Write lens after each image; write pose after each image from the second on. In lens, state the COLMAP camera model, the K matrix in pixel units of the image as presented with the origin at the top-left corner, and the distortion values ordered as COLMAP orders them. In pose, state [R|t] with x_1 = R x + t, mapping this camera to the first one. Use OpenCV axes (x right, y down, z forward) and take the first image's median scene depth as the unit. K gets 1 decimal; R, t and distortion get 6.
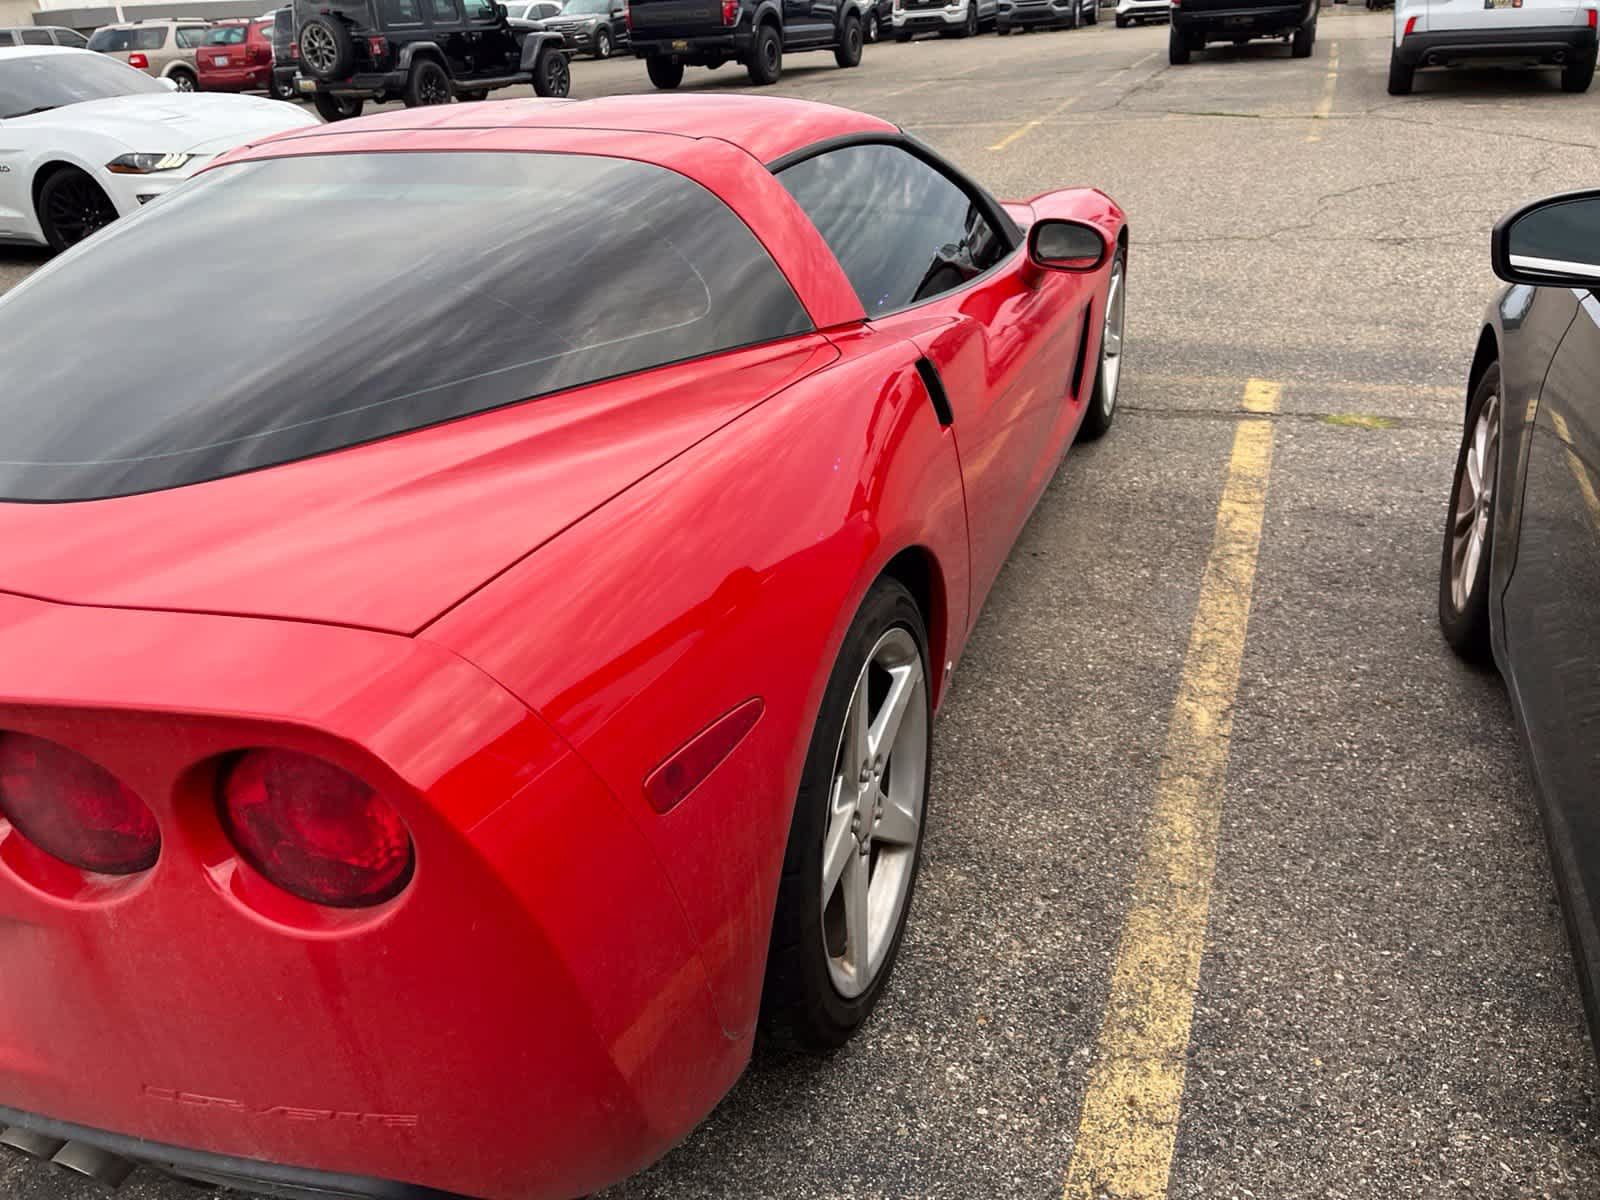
lens RADIAL K [[1212.6, 0, 793.4], [0, 1212.6, 582.5], [0, 0, 1]] dist [0.078427, -0.107910]
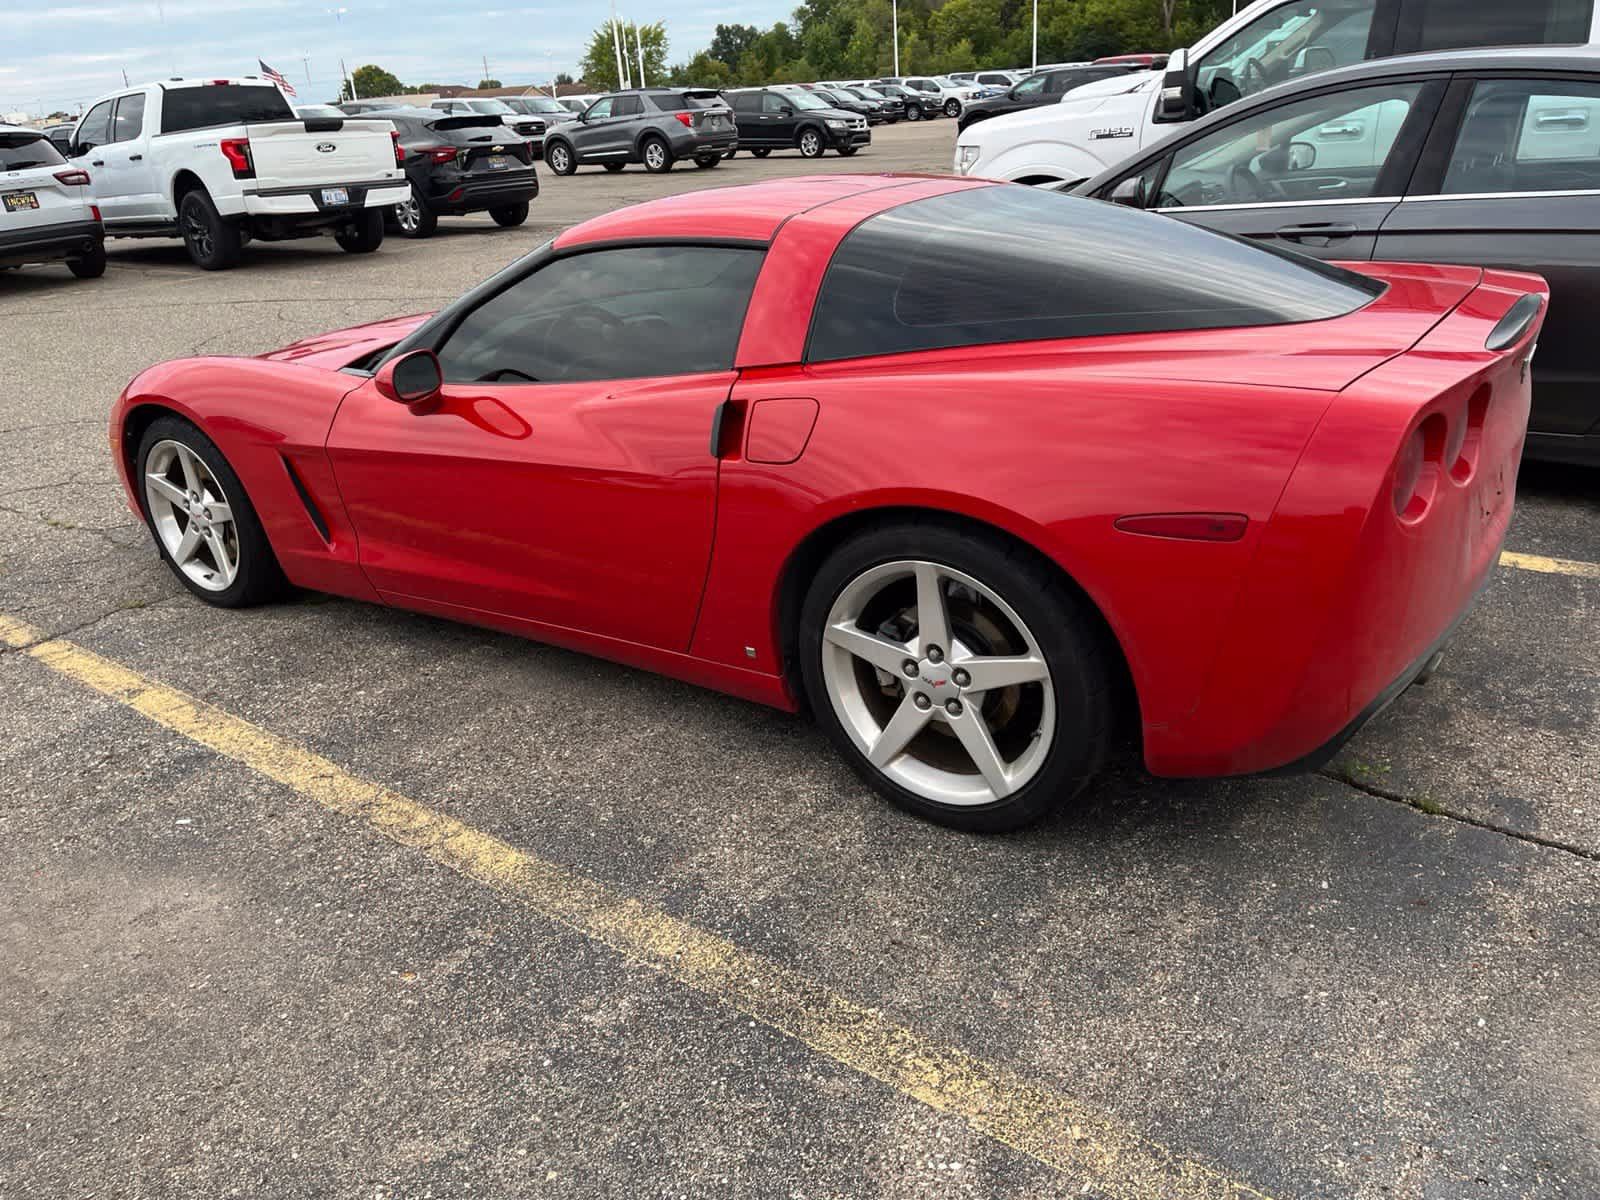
lens RADIAL K [[1212.6, 0, 798.4], [0, 1212.6, 610.3], [0, 0, 1]] dist [0.078427, -0.107910]
pose [[0.254744, -0.328879, 0.909365, -1.329670], [0.458194, 0.869176, 0.185988, -0.196764], [-0.851566, 0.369286, 0.372107, 0.574408]]
